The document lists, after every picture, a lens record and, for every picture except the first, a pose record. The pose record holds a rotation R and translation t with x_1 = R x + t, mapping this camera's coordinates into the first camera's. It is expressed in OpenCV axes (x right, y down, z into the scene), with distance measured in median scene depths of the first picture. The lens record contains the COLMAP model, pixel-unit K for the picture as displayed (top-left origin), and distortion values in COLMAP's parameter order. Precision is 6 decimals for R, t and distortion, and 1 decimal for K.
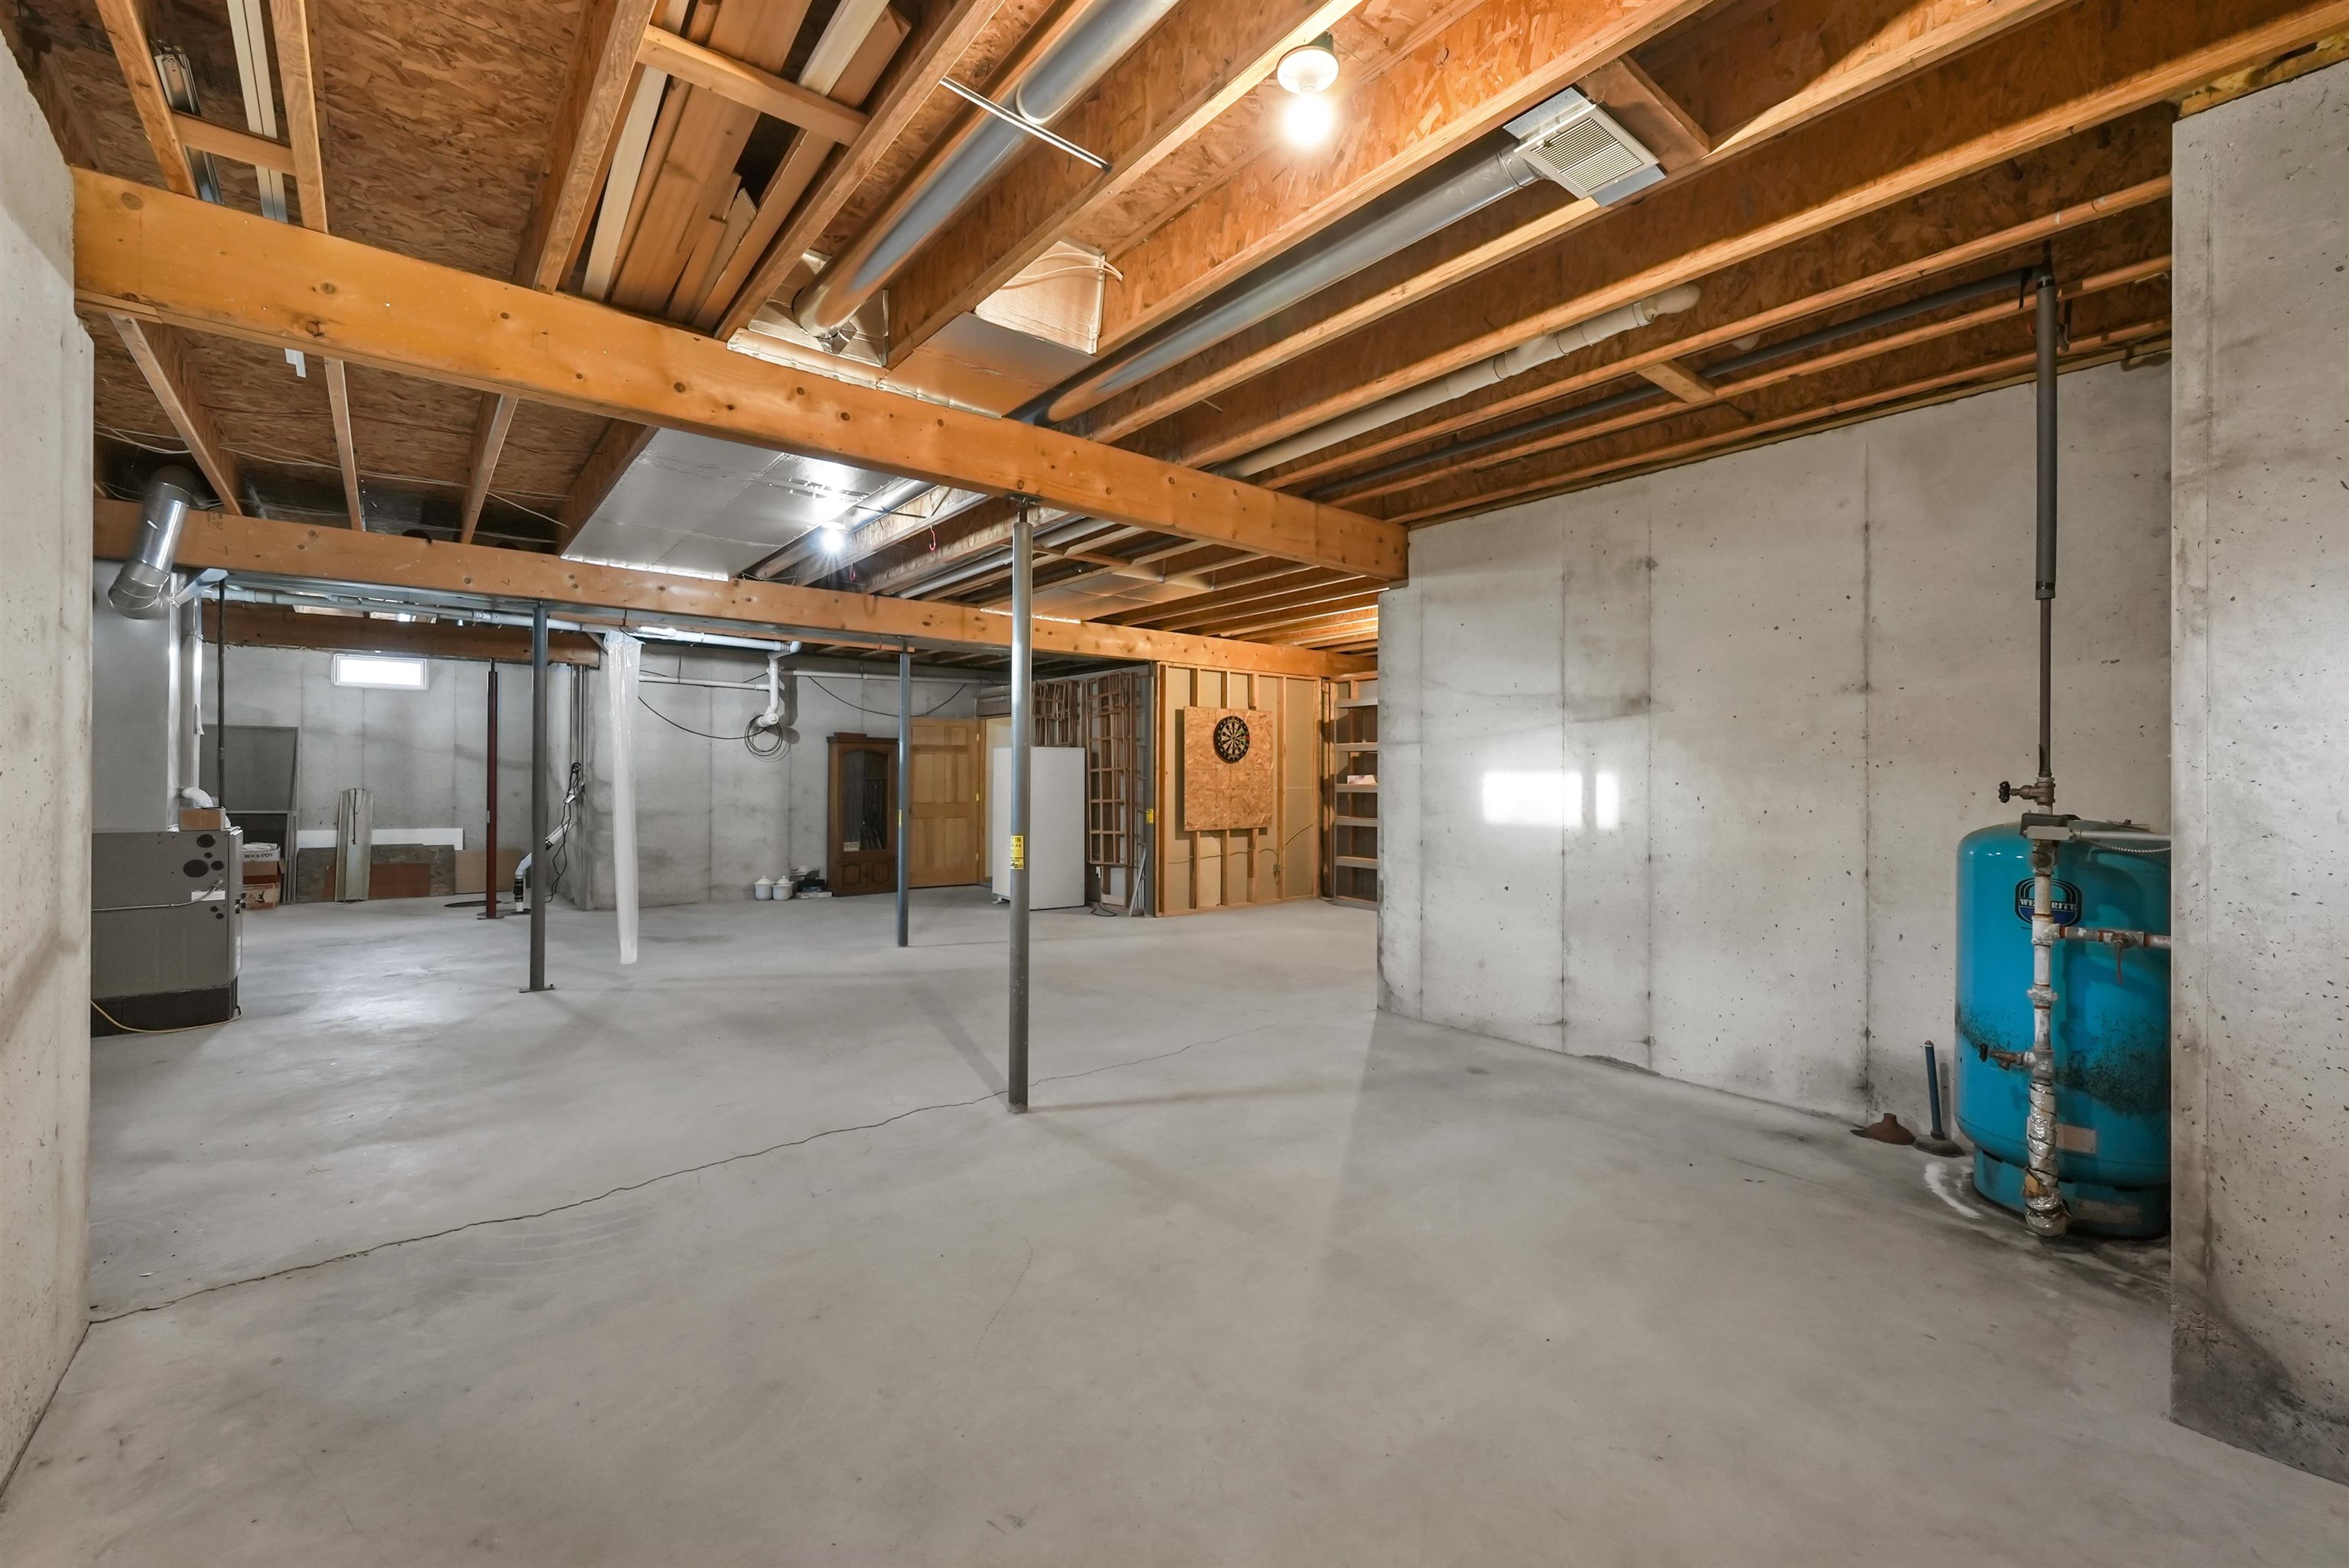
lens RADIAL K [[946.7, 0, 1171.3], [0, 946.7, 785.9], [0, 0, 1]] dist [0.000606, 0.000095]
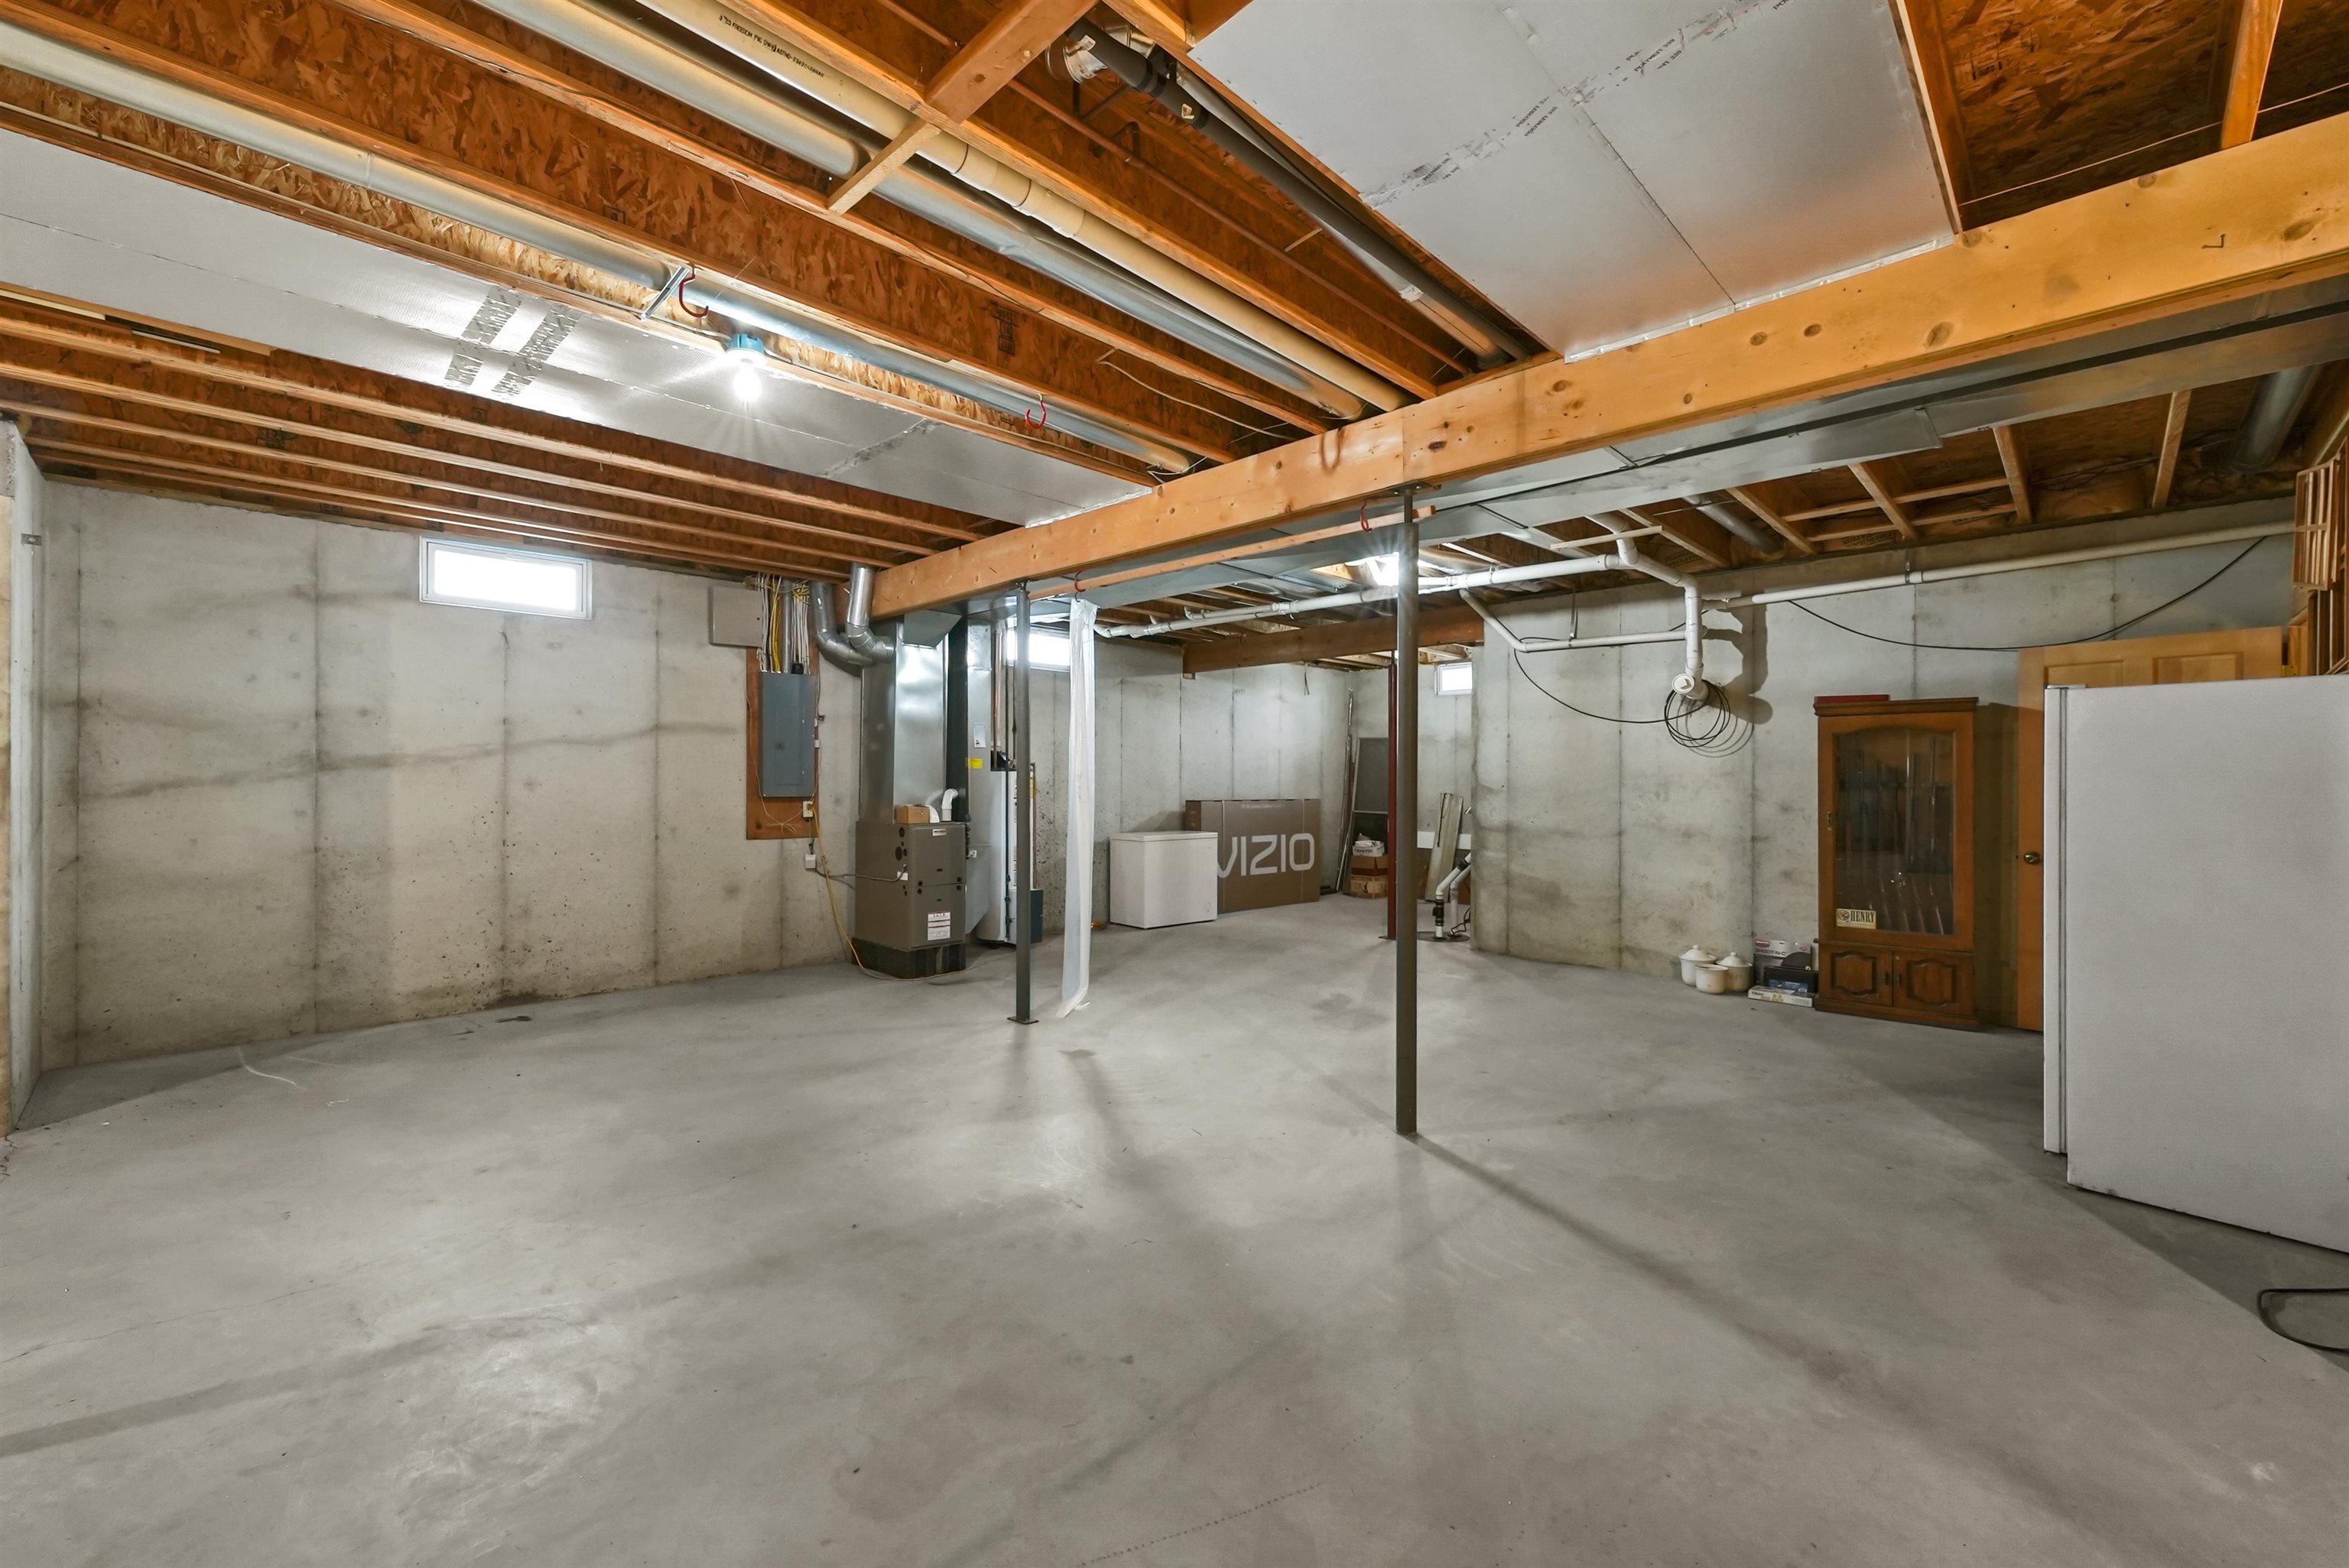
lens RADIAL K [[946.7, 0, 1171.3], [0, 946.7, 785.9], [0, 0, 1]] dist [0.000606, 0.000095]
pose [[0.104698, 0.003121, -0.994499, 0.137883], [-0.009382, 0.999954, 0.002150, -0.005021], [0.994460, 0.009105, 0.104723, 0.615080]]
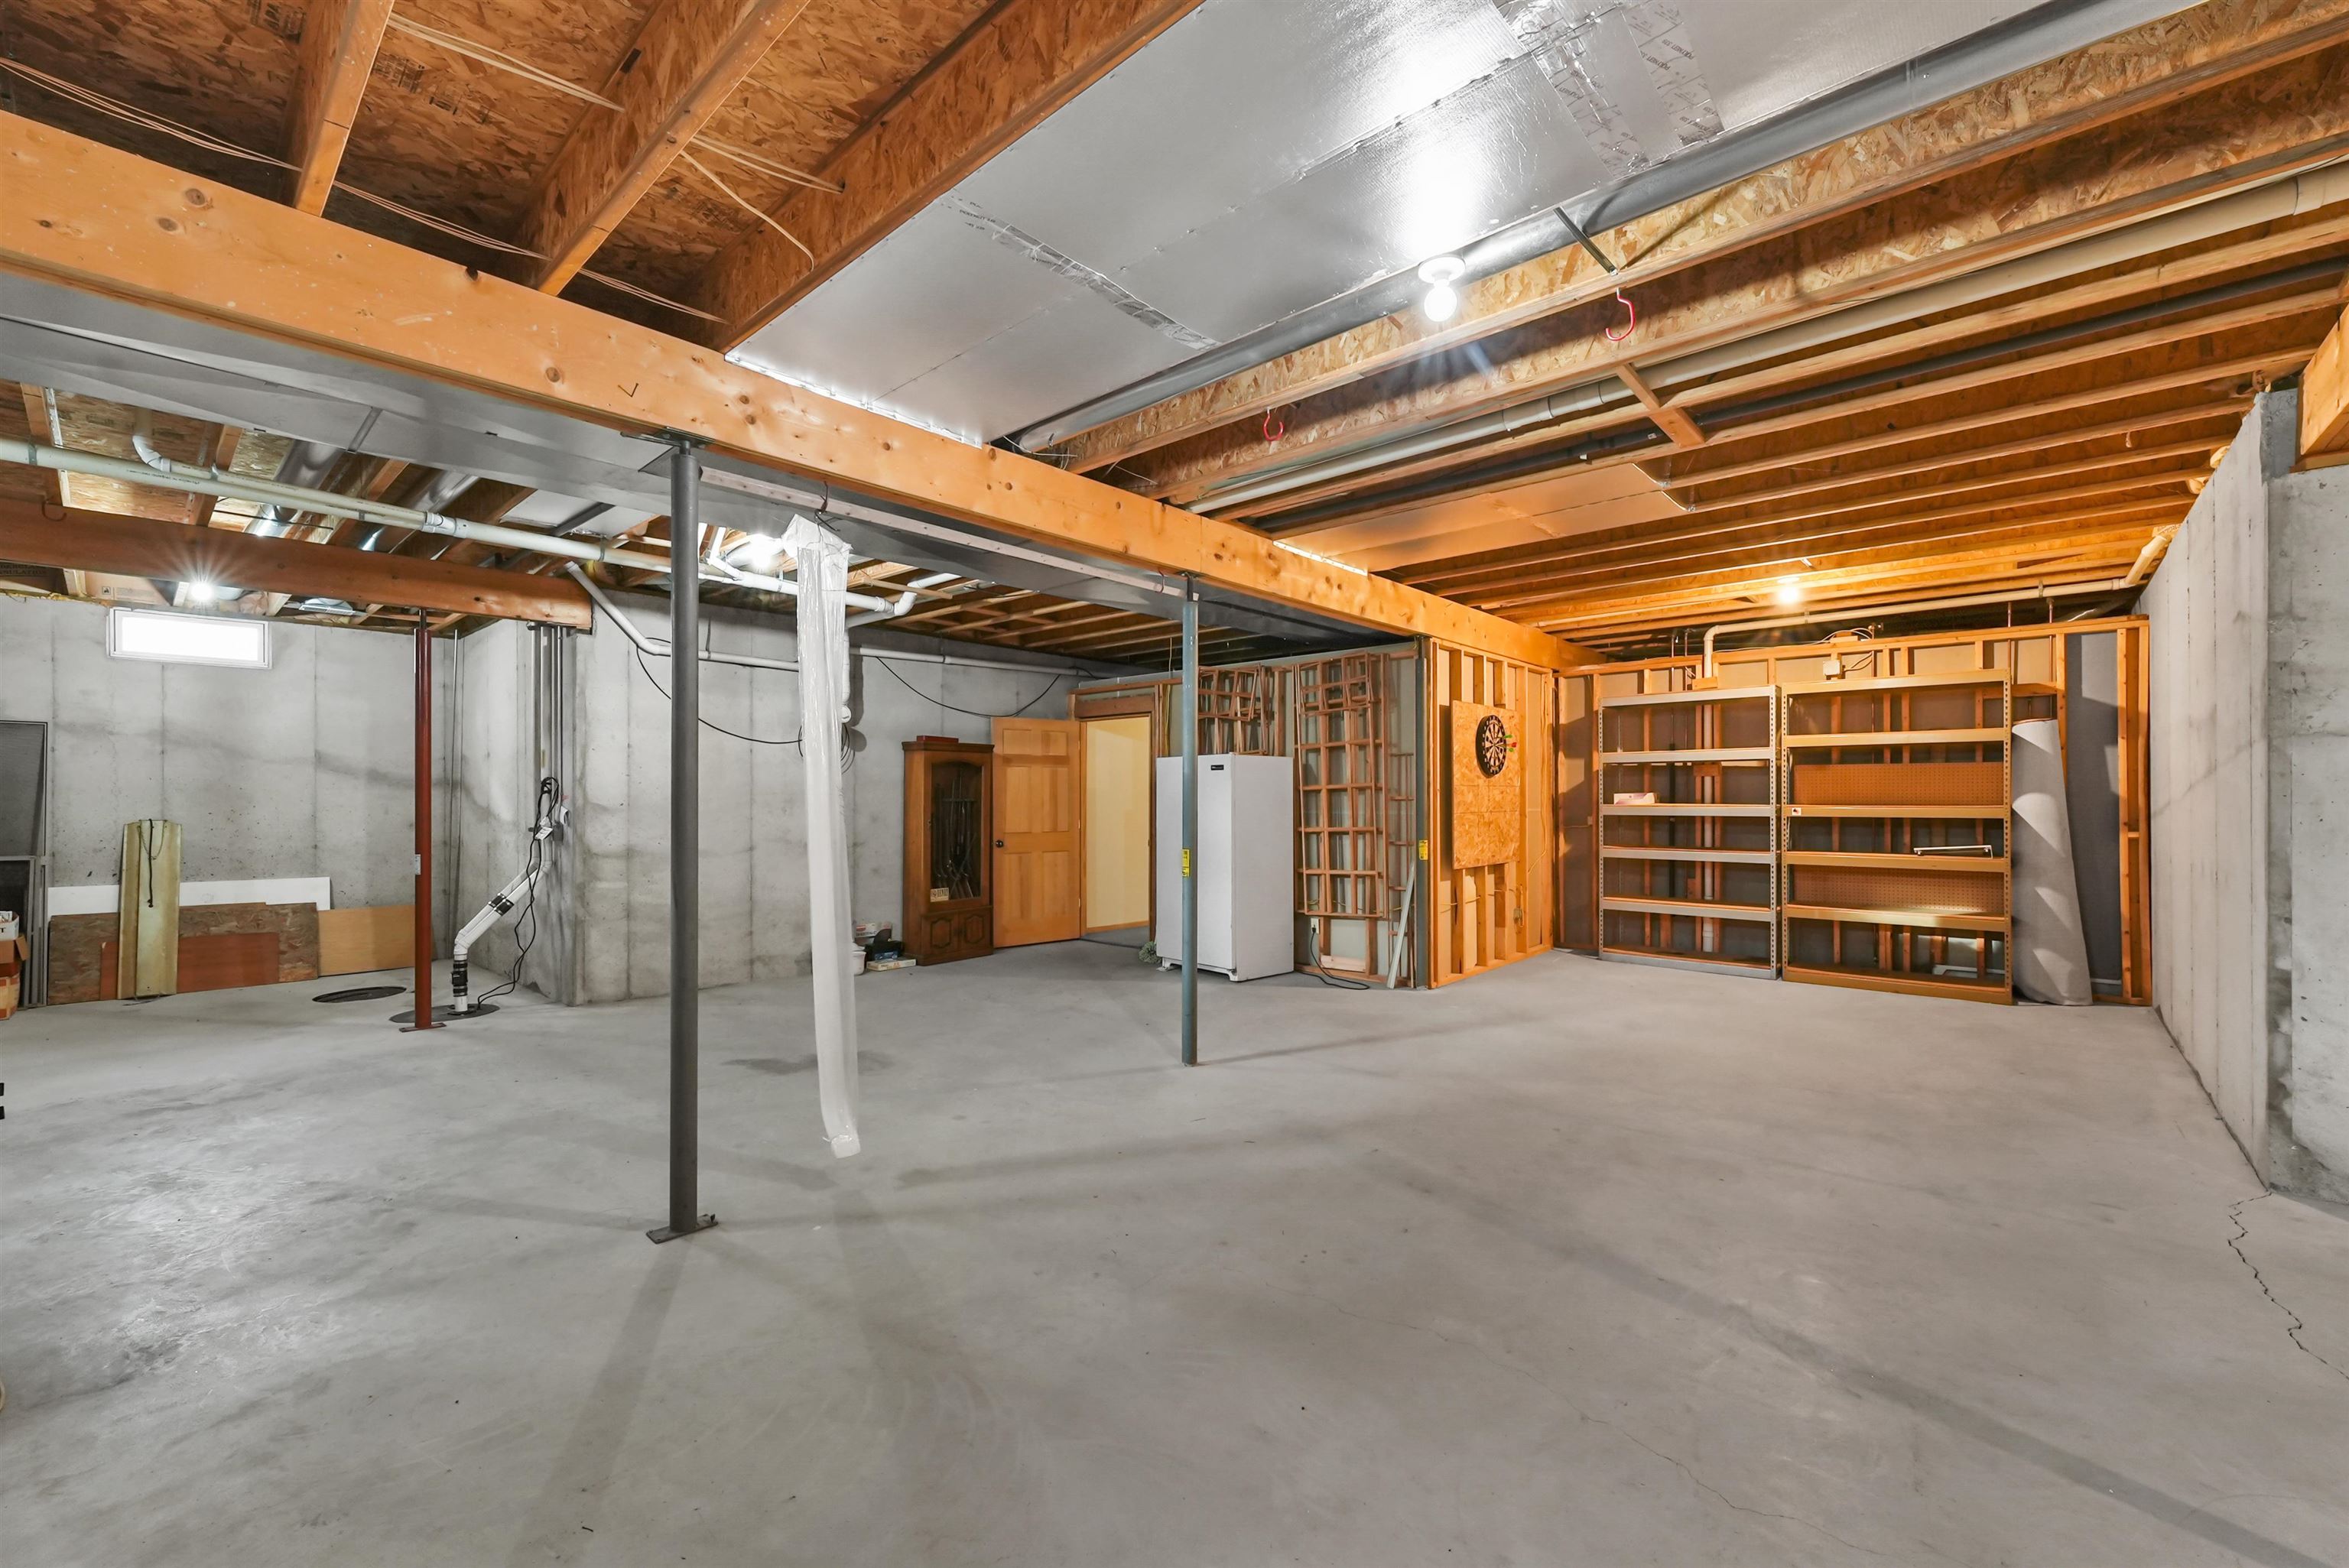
lens RADIAL K [[944.3, 0, 1169.0], [0, 944.3, 808.7], [0, 0, 1]] dist [-0.000542, -0.000044]
pose [[0.988743, -0.005788, 0.149511, -0.288580], [0.005398, 0.999981, 0.003013, -0.002595], [-0.149526, -0.002172, 0.988755, 0.279291]]
